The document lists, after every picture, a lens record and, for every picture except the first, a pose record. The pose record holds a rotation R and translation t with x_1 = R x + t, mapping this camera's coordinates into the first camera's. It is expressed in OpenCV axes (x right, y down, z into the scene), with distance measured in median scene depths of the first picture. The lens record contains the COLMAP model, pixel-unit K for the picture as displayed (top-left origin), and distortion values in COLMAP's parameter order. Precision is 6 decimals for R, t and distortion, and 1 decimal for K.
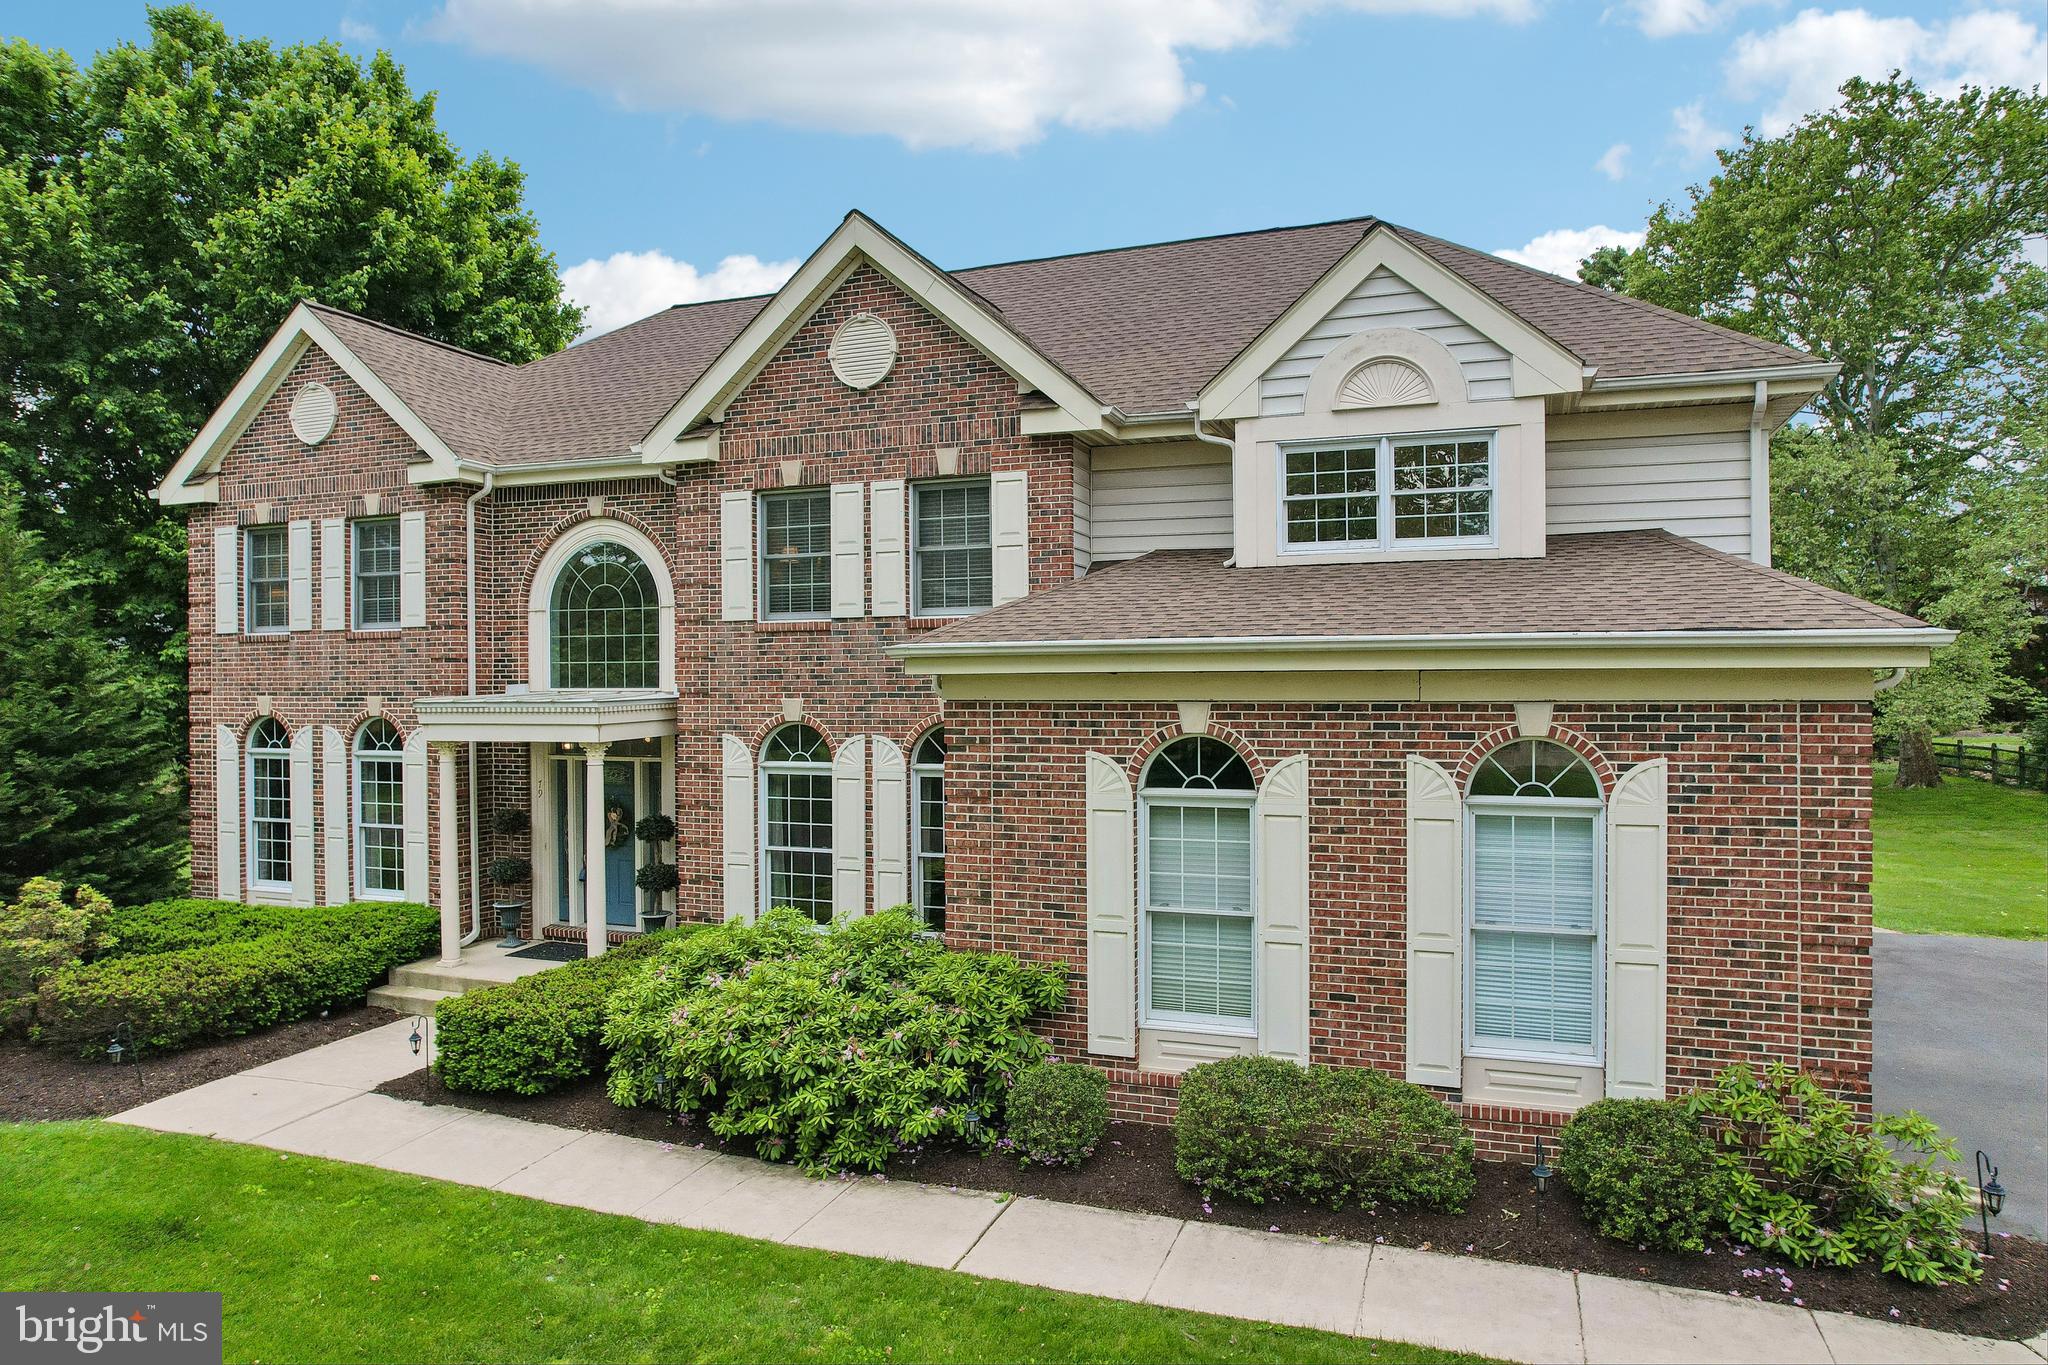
lens RADIAL K [[1300.5, 0, 1025.8], [0, 1300.5, 688.4], [0, 0, 1]] dist [-0.082824, 0.072839]
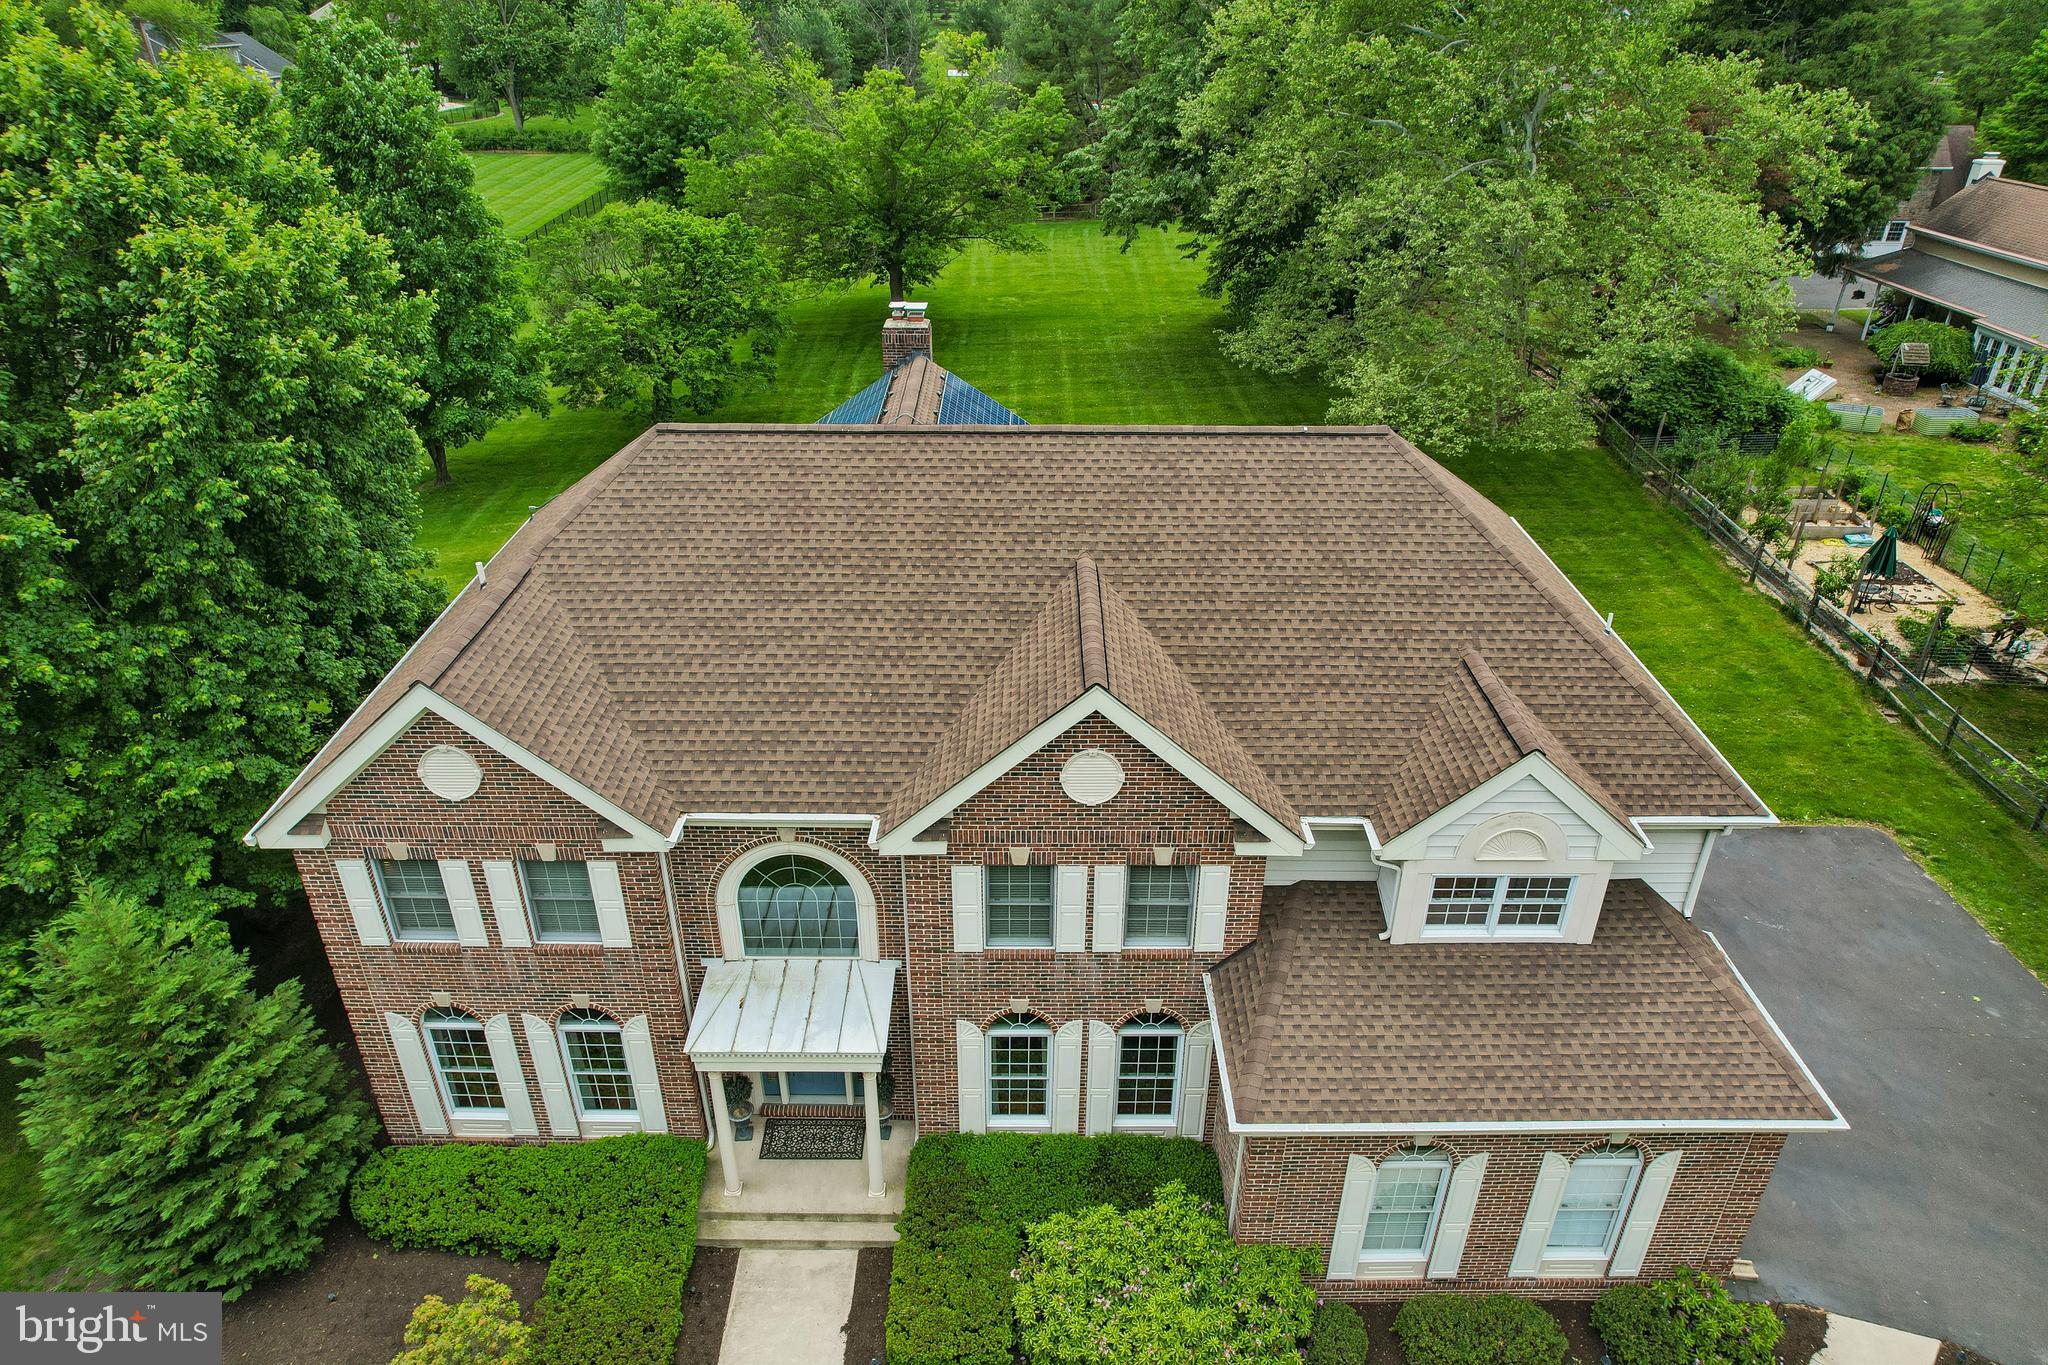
lens RADIAL K [[1300.5, 0, 1025.8], [0, 1300.5, 688.4], [0, 0, 1]] dist [-0.082824, 0.072839]
pose [[0.935552, -0.163388, 0.313124, -0.523343], [-0.007849, 0.876725, 0.480928, -0.872504], [-0.353102, -0.452391, 0.818939, 0.092615]]
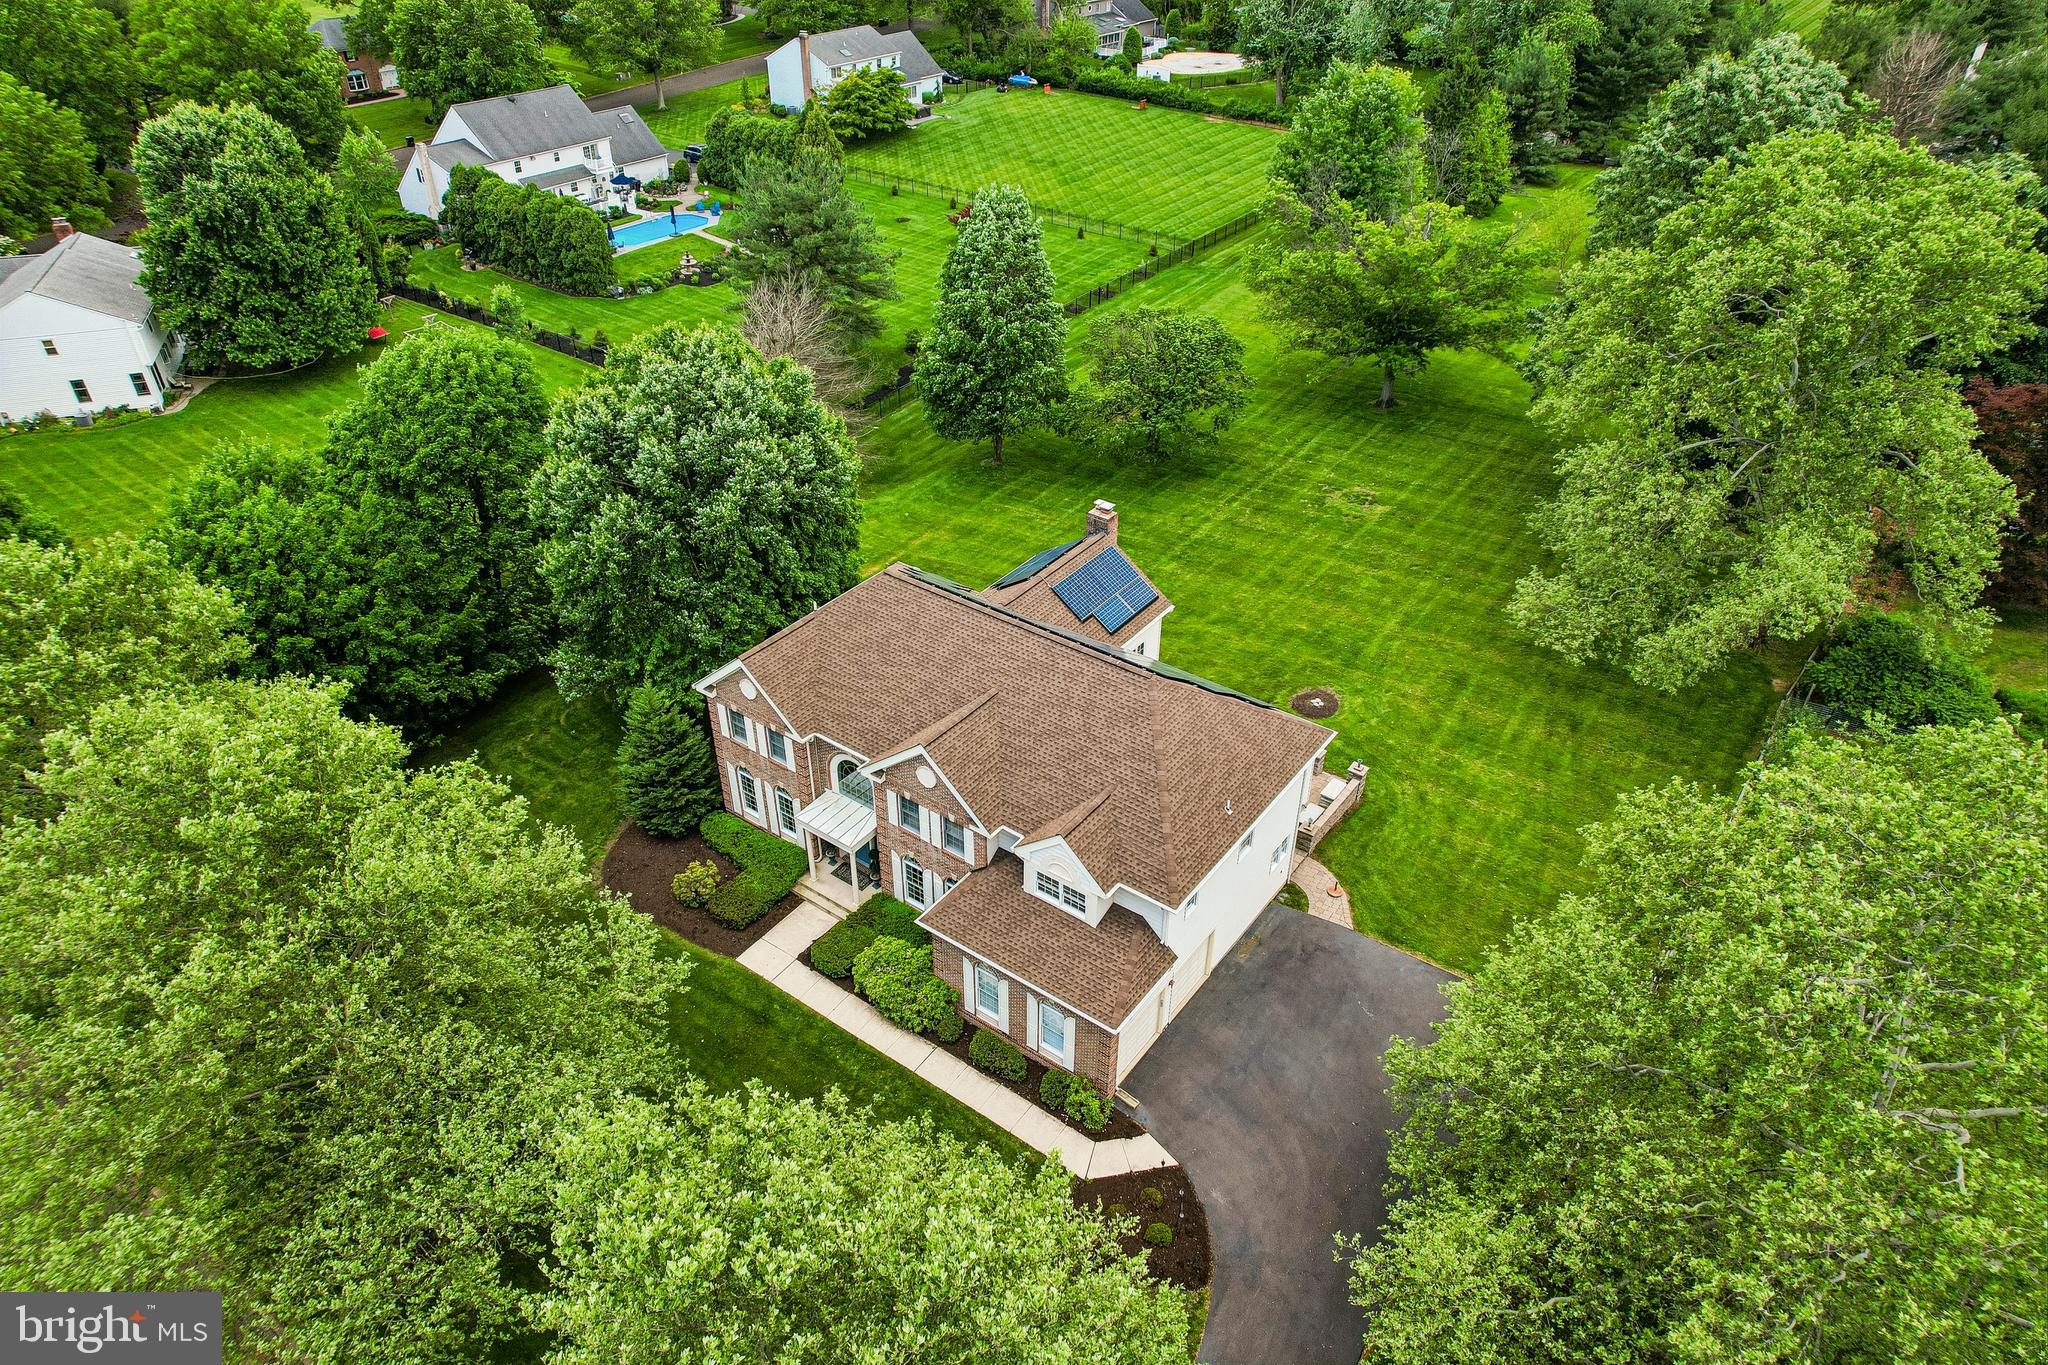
lens RADIAL K [[1300.5, 0, 1025.8], [0, 1300.5, 688.4], [0, 0, 1]] dist [-0.082824, 0.072839]
pose [[0.963001, 0.162016, -0.215359, 0.689764], [-0.009718, 0.819470, 0.573040, -2.089274], [0.269322, -0.549745, 0.790725, -1.161911]]
